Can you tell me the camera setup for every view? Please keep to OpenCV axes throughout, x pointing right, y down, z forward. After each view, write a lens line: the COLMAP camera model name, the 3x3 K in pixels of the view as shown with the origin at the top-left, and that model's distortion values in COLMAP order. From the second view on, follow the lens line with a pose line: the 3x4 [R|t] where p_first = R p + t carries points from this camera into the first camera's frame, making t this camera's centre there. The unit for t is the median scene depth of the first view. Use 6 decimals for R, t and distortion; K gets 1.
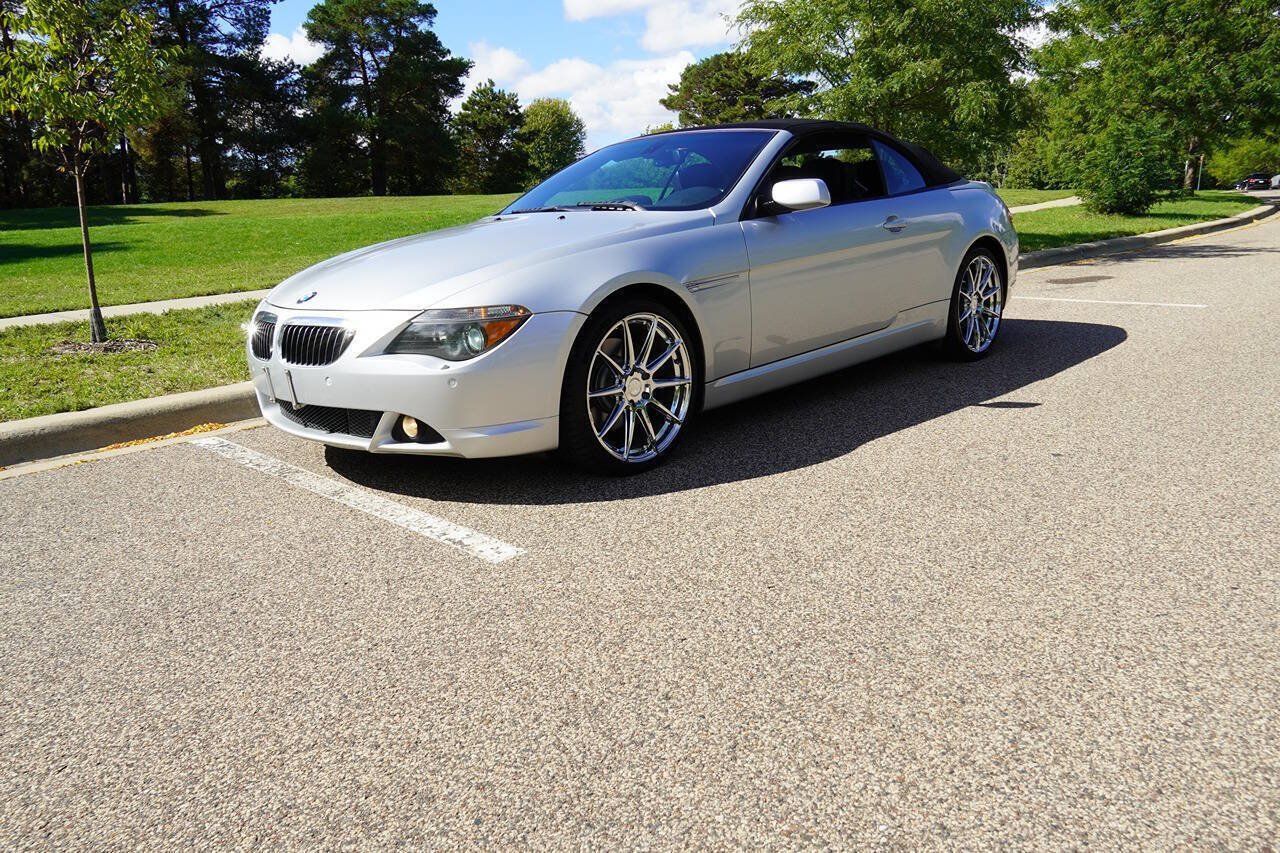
lens RADIAL K [[951.6, 0, 634.4], [0, 951.6, 437.6], [0, 0, 1]] dist [-0.050886, 0.054480]
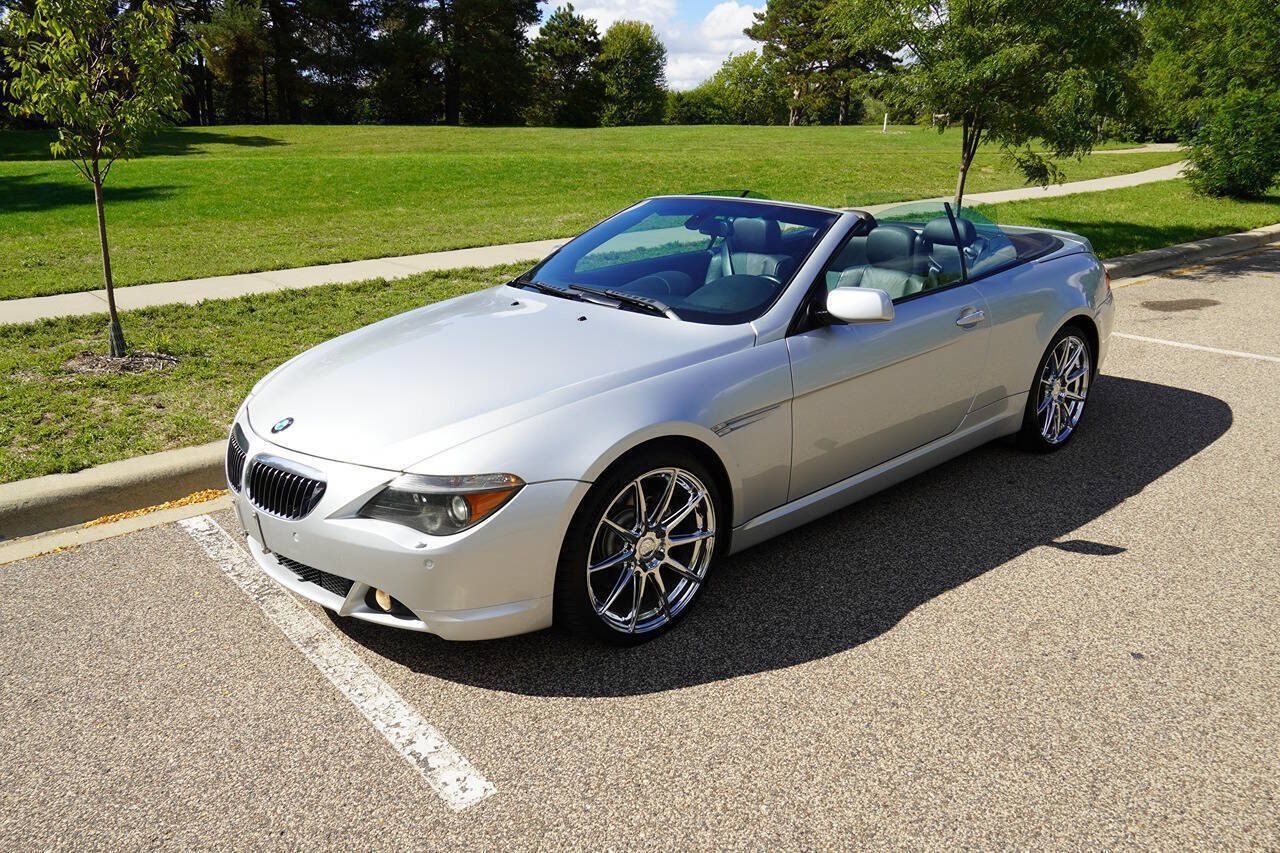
lens RADIAL K [[951.6, 0, 634.4], [0, 951.6, 437.6], [0, 0, 1]] dist [-0.050886, 0.054480]
pose [[0.996208, 0.058567, -0.064336, 0.021339], [-0.053662, 0.995701, 0.075499, -0.120018], [0.068481, -0.071760, 0.995068, 0.076931]]
